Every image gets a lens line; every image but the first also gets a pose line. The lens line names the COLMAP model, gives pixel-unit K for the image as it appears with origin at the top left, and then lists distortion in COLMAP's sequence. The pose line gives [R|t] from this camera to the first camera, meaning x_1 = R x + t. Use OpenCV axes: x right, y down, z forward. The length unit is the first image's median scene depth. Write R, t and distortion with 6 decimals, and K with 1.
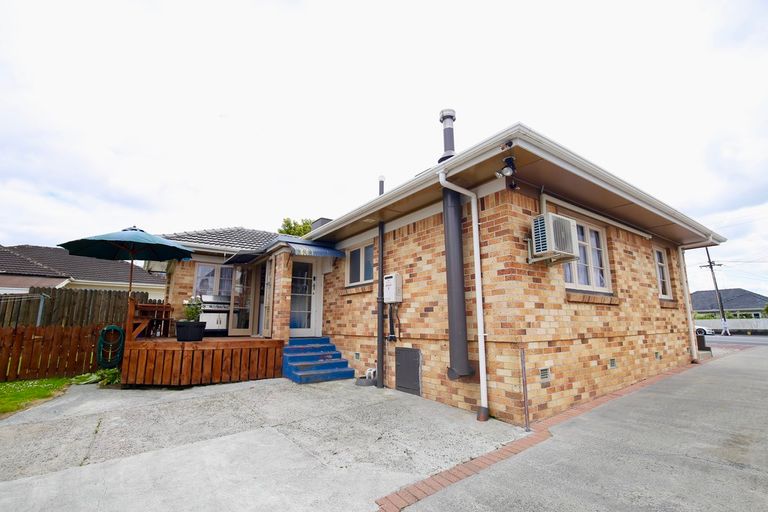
lens RADIAL K [[352.0, 0, 387.1], [0, 352.0, 259.5], [0, 0, 1]] dist [-0.019239, 0.000361]
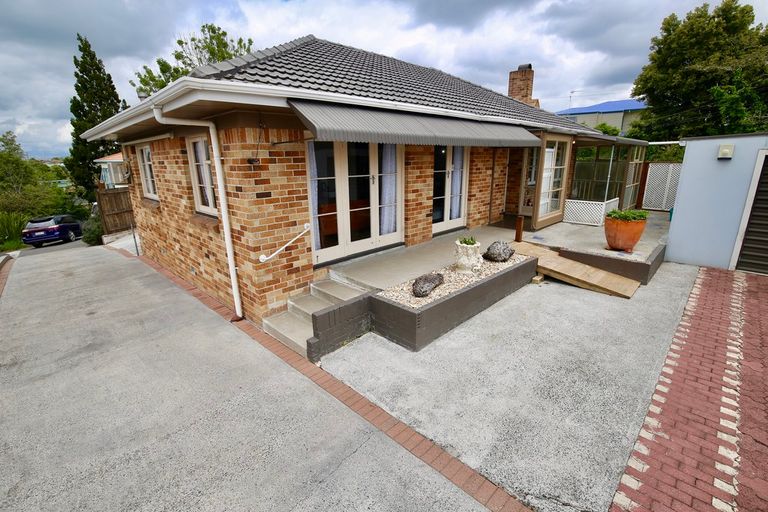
lens RADIAL K [[352.0, 0, 384.0], [0, 352.0, 255.7], [0, 0, 1]] dist [-0.019239, 0.000361]
pose [[0.159007, 0.267453, -0.950361, 1.787380], [0.191488, 0.935973, 0.295443, 0.054963], [0.968529, -0.228960, 0.097613, 1.436874]]
